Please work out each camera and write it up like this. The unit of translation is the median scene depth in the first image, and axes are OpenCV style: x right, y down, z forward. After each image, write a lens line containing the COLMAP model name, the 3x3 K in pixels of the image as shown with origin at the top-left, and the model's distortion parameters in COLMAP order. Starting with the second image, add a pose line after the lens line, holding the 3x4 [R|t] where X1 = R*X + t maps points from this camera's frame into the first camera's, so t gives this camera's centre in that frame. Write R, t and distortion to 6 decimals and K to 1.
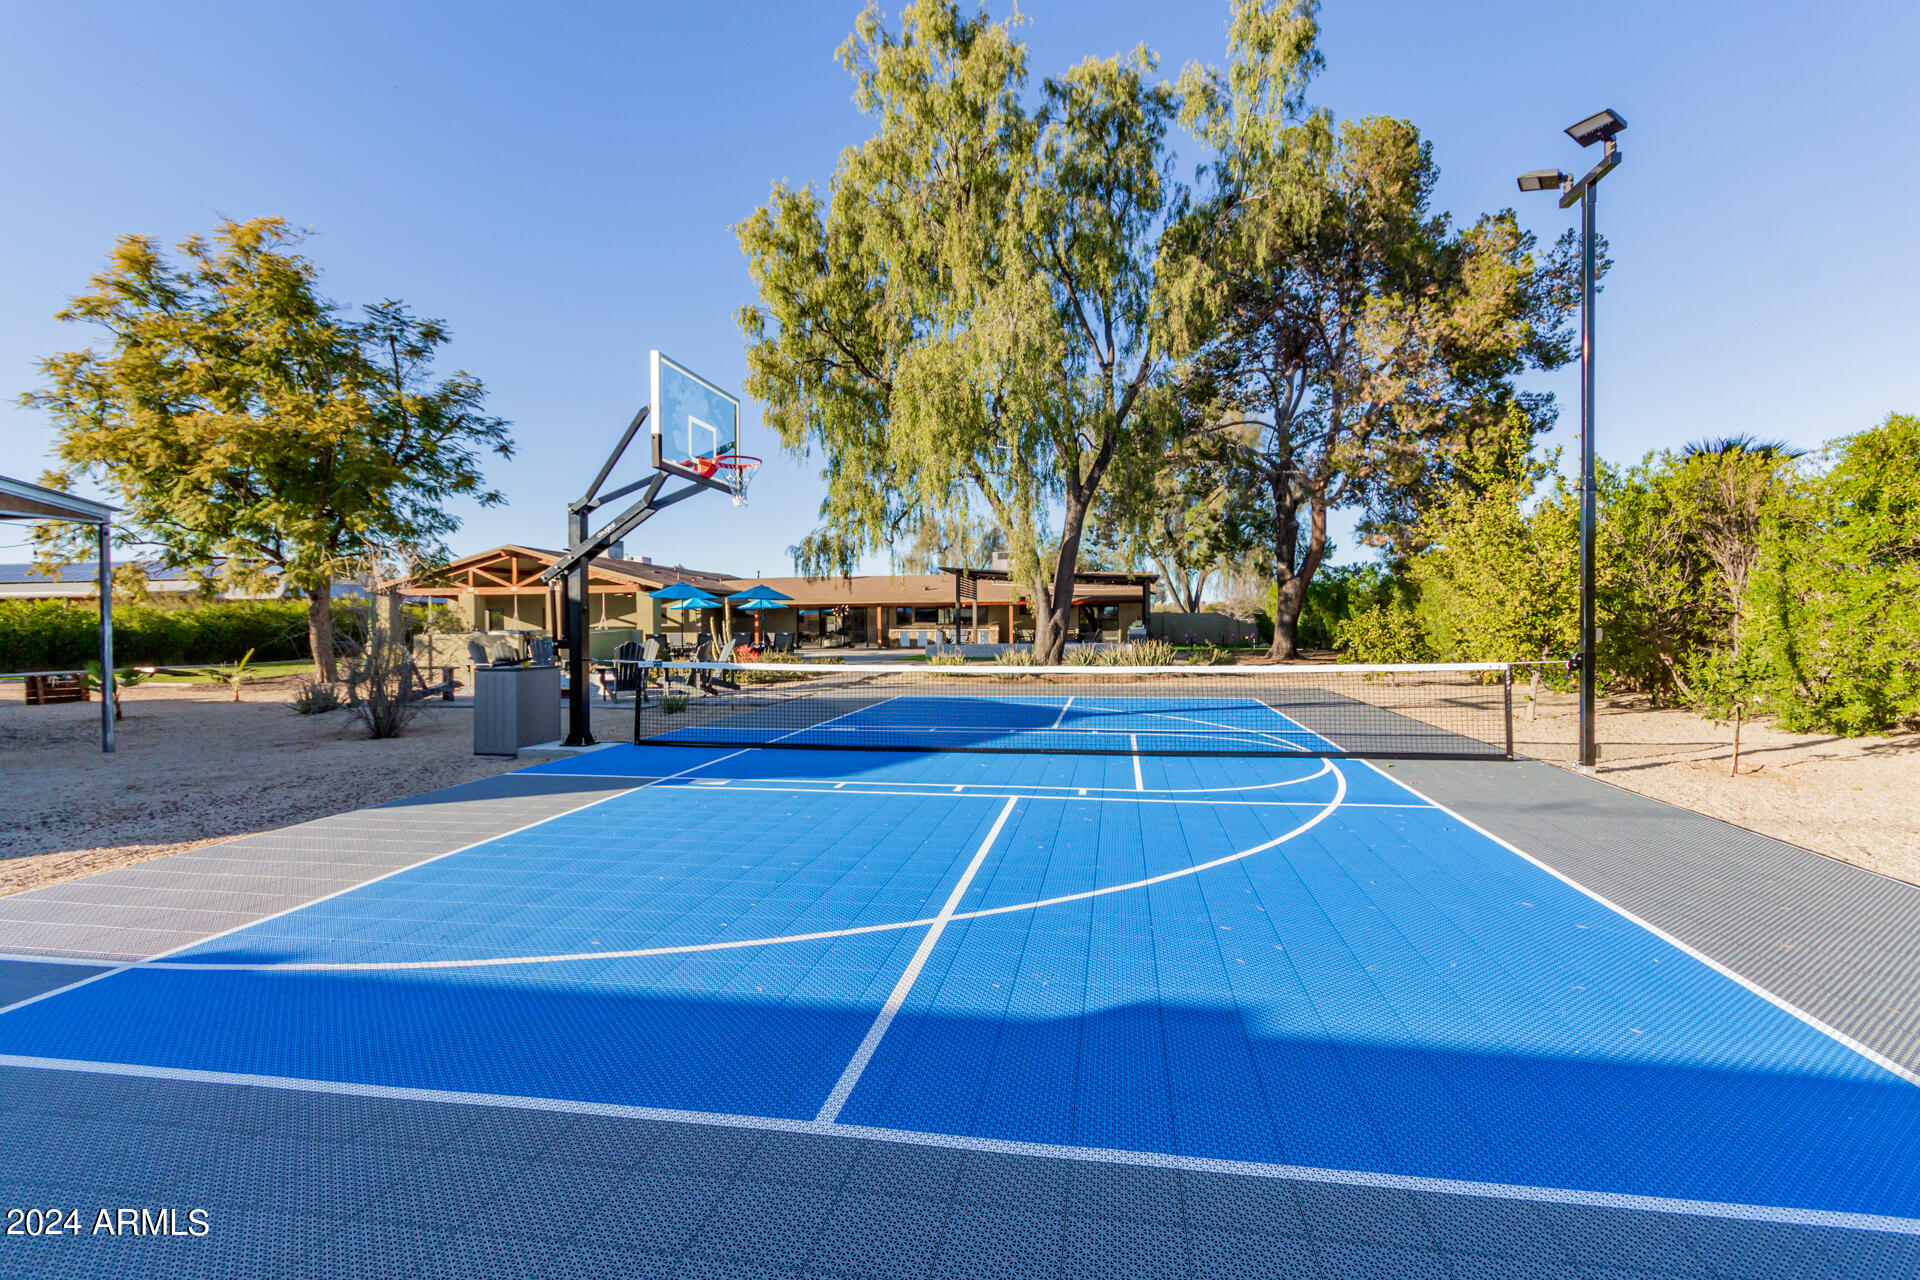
lens RADIAL K [[893.9, 0, 964.5], [0, 893.9, 636.9], [0, 0, 1]] dist [0.008262, 0.000167]
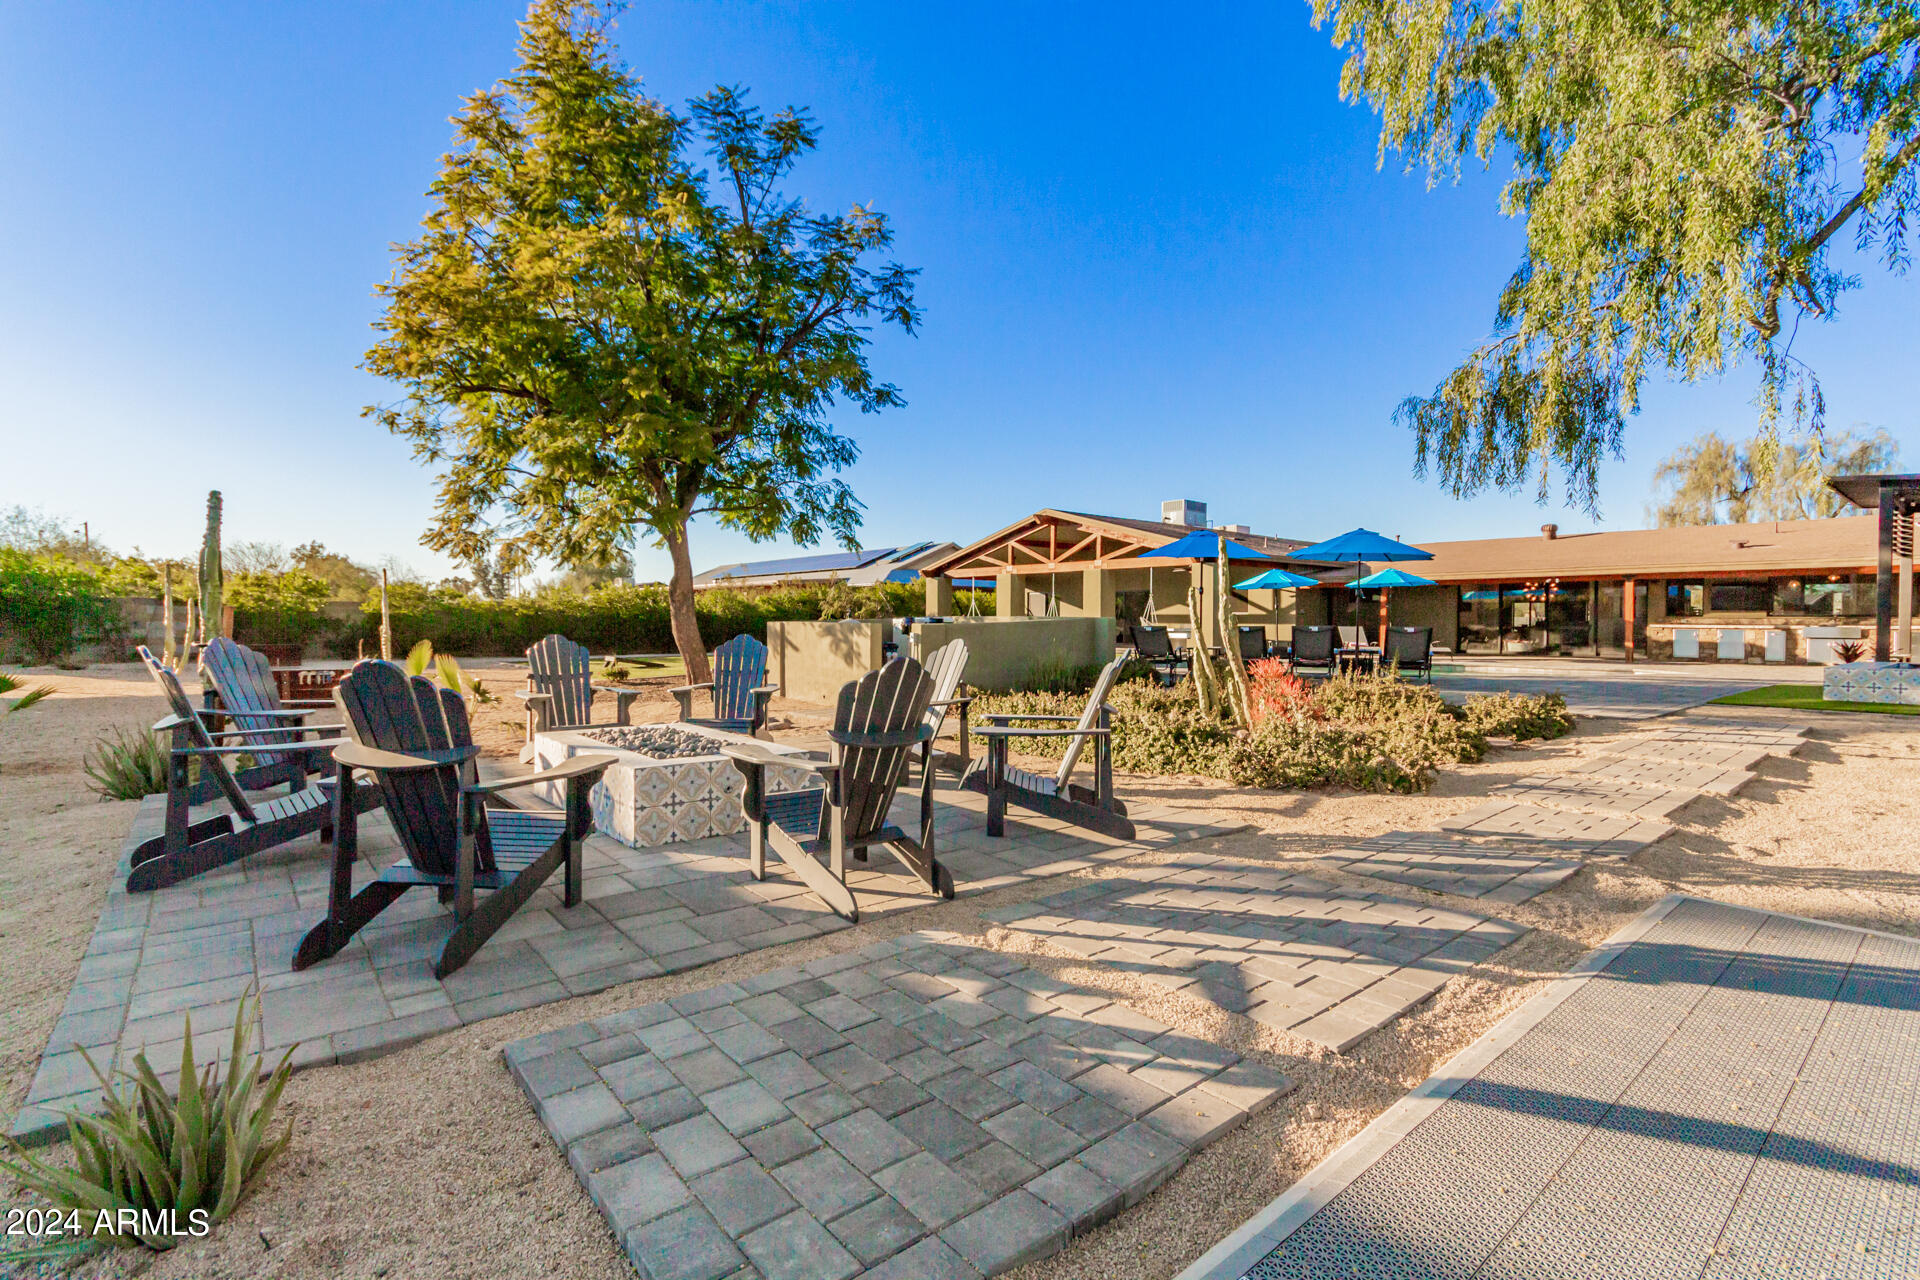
lens RADIAL K [[893.9, 0, 974.6], [0, 893.9, 632.9], [0, 0, 1]] dist [0.008262, 0.000167]
pose [[0.768084, 0.018869, -0.640071, -0.054635], [-0.016462, 0.999817, 0.009720, -0.001600], [0.640138, 0.003071, 0.768254, 0.356945]]
